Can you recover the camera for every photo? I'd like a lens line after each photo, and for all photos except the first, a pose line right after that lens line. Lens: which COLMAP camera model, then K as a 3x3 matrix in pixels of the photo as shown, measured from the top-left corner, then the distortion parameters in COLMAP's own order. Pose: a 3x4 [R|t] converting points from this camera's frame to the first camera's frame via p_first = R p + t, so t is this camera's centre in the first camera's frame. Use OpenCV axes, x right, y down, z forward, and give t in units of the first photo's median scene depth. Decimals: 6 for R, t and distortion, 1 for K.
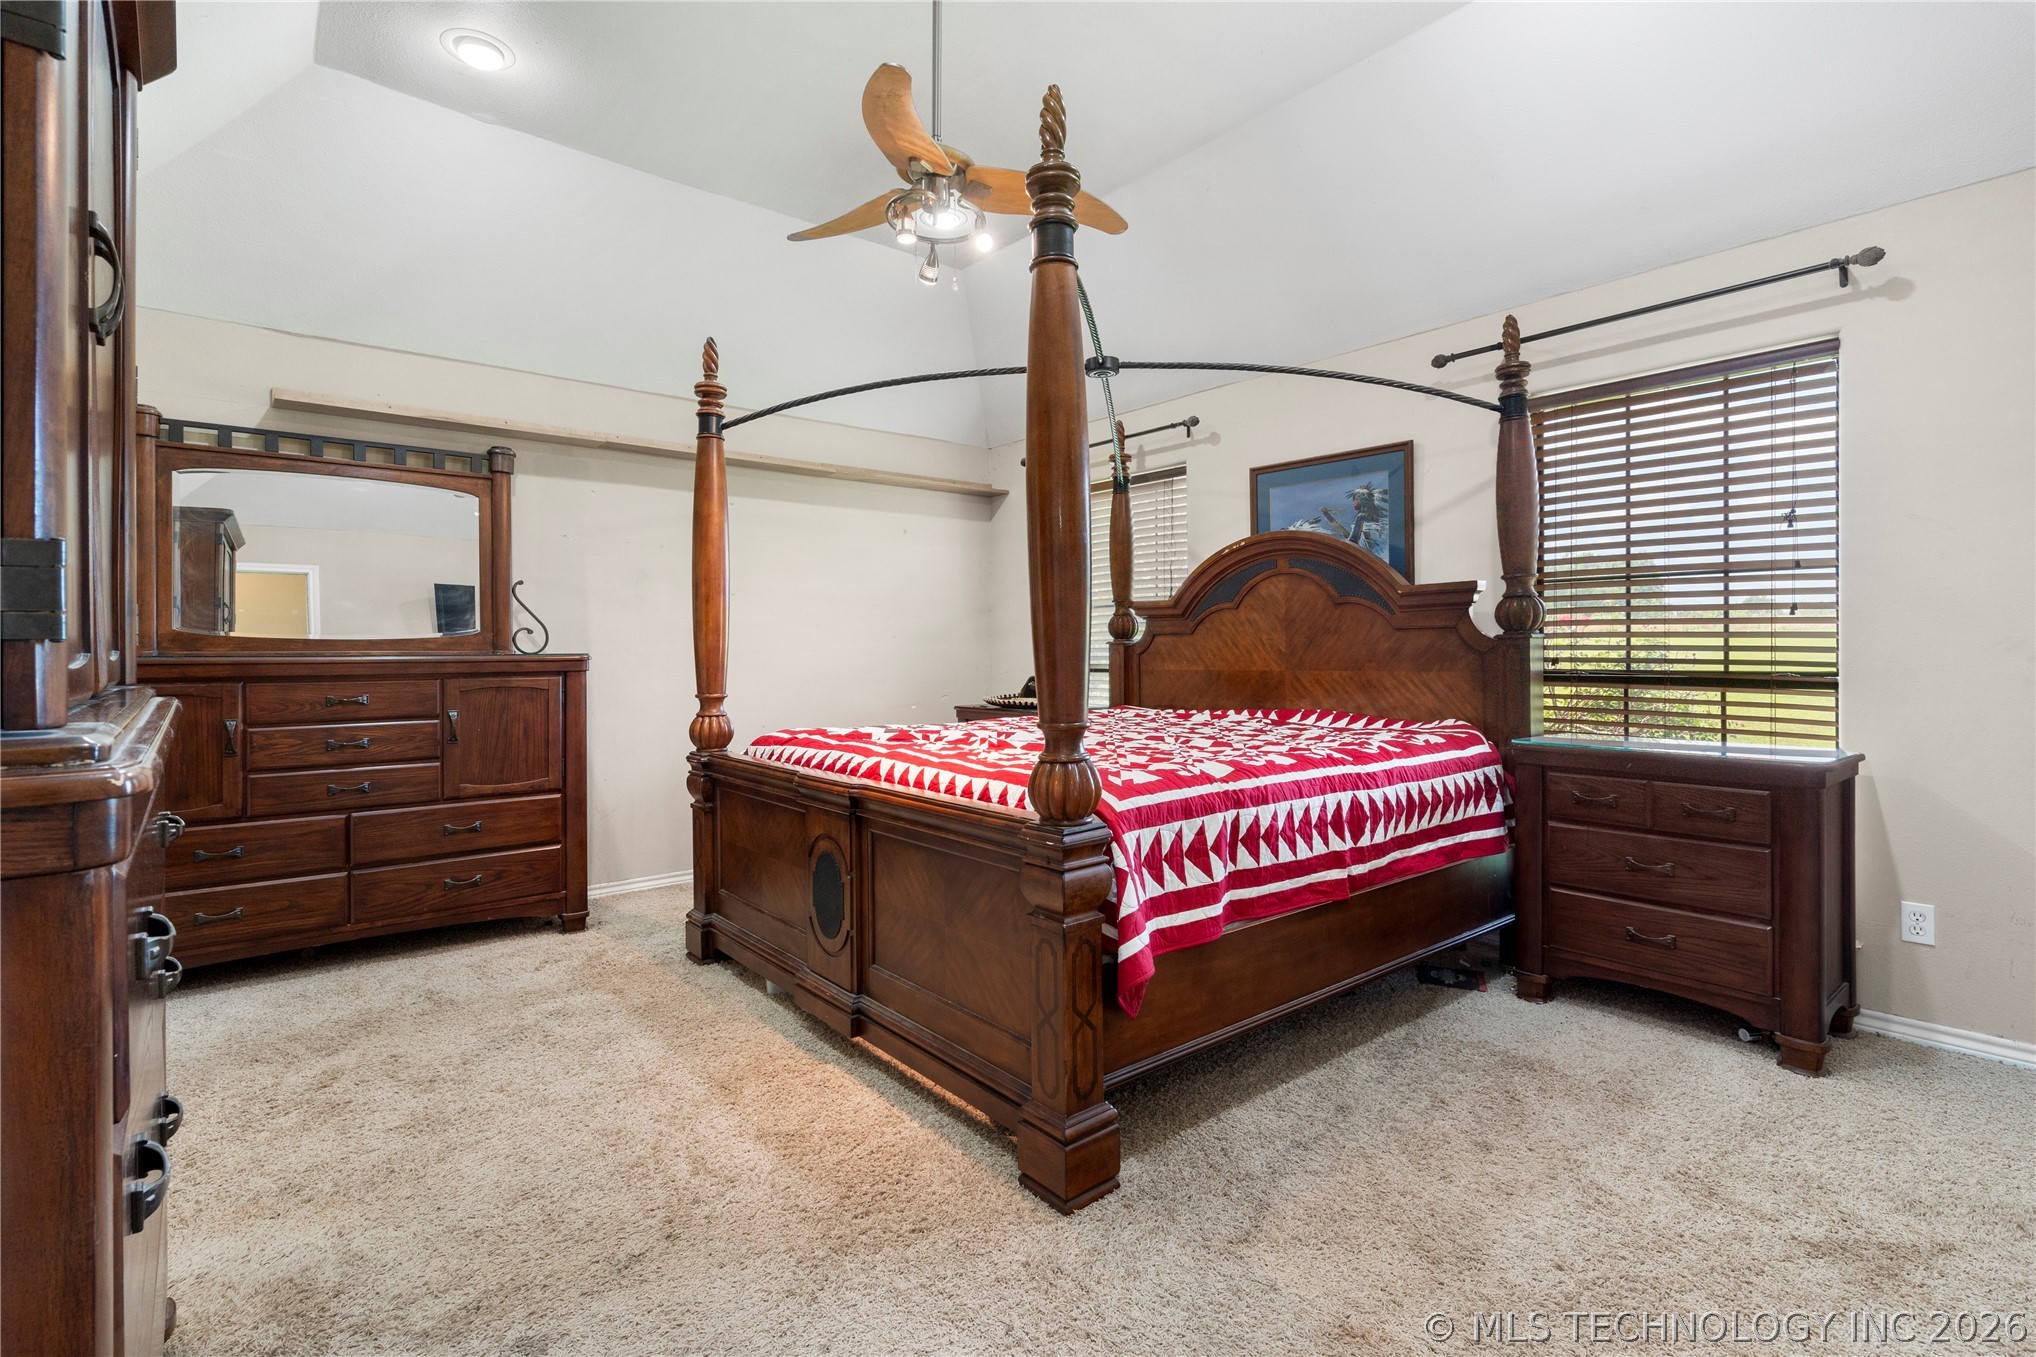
lens RADIAL K [[935.4, 0, 1018.0], [0, 935.4, 678.5], [0, 0, 1]] dist [-0.000496, 0.000375]
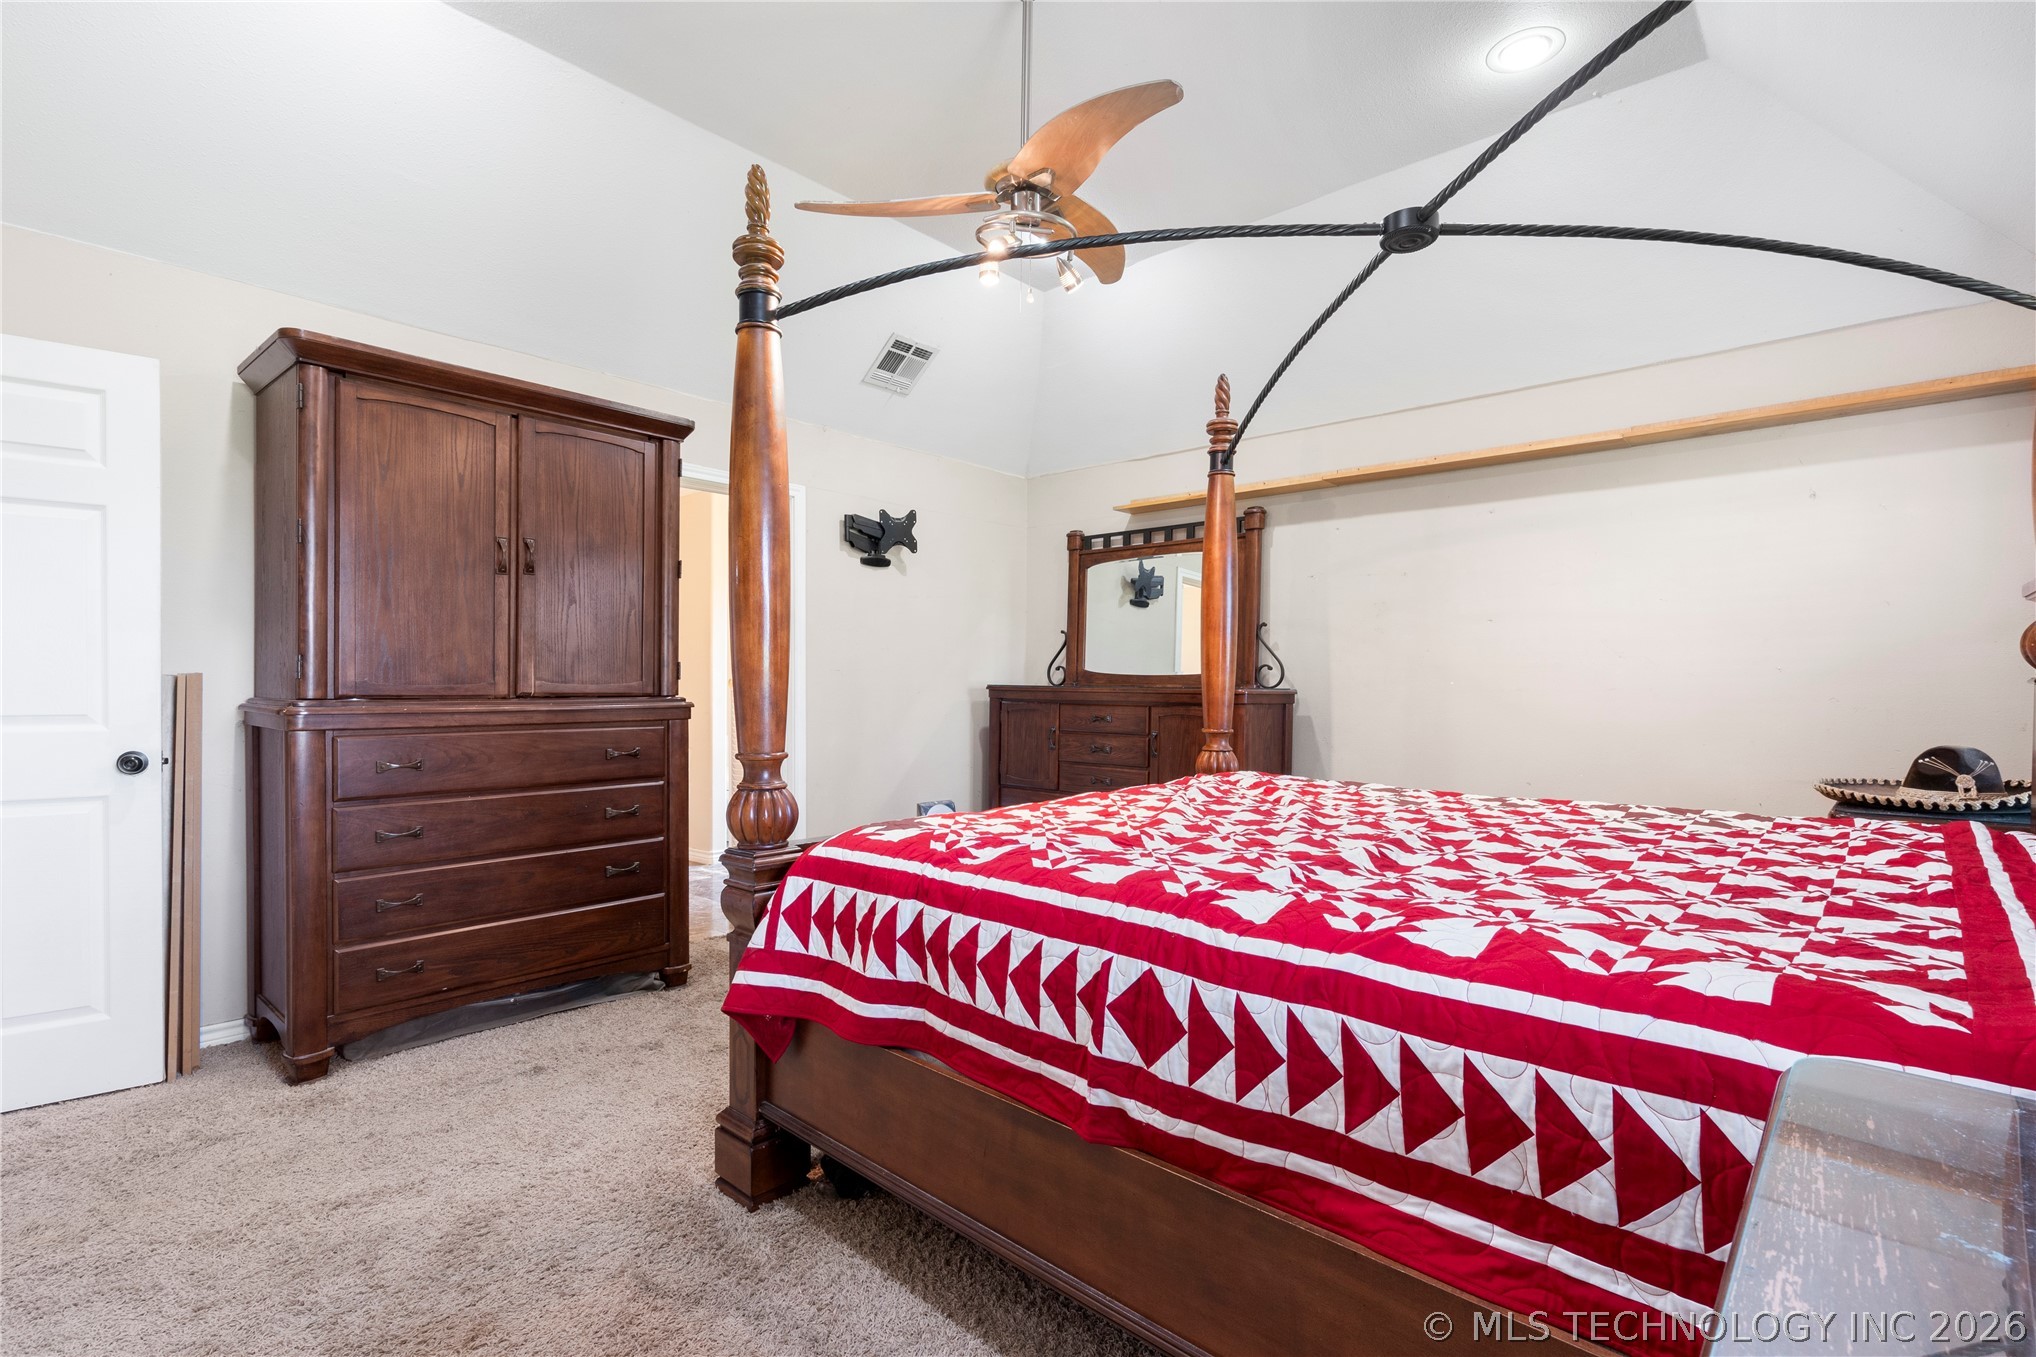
lens RADIAL K [[954.6, 0, 1007.9], [0, 954.6, 689.1], [0, 0, 1]] dist [-0.002824, 0.000001]
pose [[0.143621, 0.010506, -0.989577, 0.655198], [-0.037743, 0.999274, 0.005131, -0.022580], [0.988913, 0.036612, 0.143913, 0.633510]]
